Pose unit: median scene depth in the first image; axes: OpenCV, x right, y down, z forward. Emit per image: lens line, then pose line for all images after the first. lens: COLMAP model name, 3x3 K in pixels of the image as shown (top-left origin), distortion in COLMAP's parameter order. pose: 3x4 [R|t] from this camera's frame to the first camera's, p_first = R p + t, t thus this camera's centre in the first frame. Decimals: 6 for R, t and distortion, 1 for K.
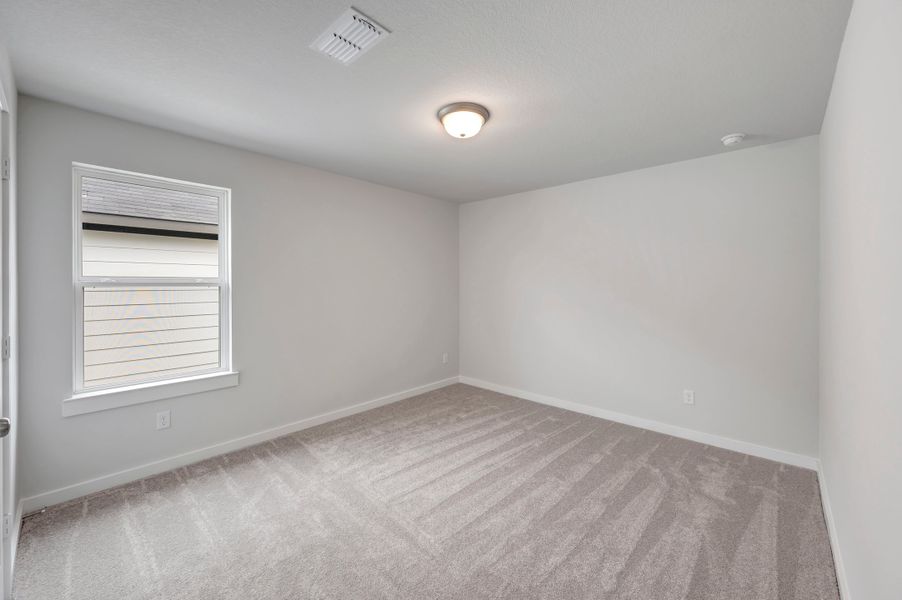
lens RADIAL K [[359.0, 0, 455.9], [0, 359.0, 288.8], [0, 0, 1]] dist [-0.000628, -0.000235]
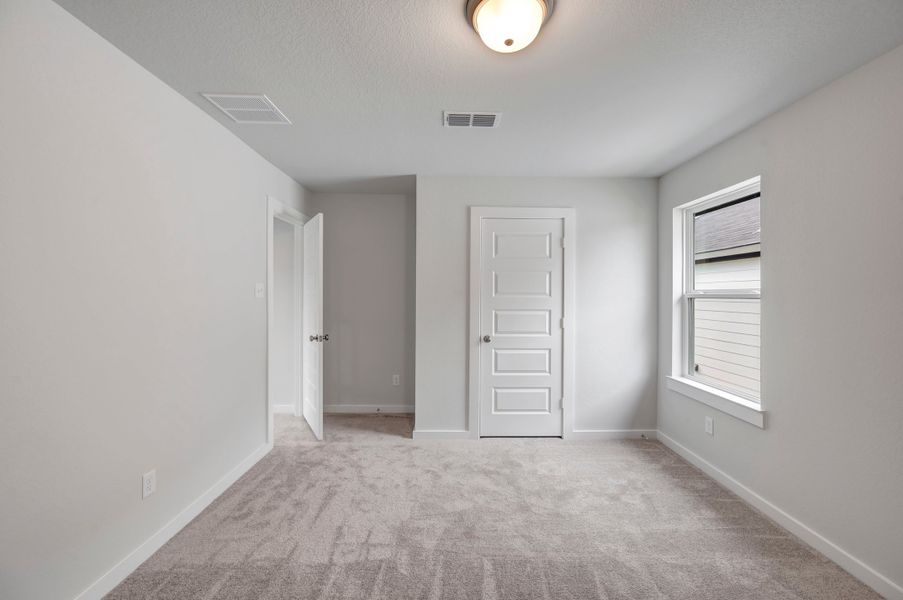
lens RADIAL K [[356.2, 0, 452.4], [0, 356.2, 295.9], [0, 0, 1]] dist [0.000674, 0.000032]
pose [[-0.722559, -0.002080, -0.691306, 0.457996], [-0.008291, 0.999950, 0.005657, -0.014111], [0.691259, 0.009819, -0.722540, 1.235916]]
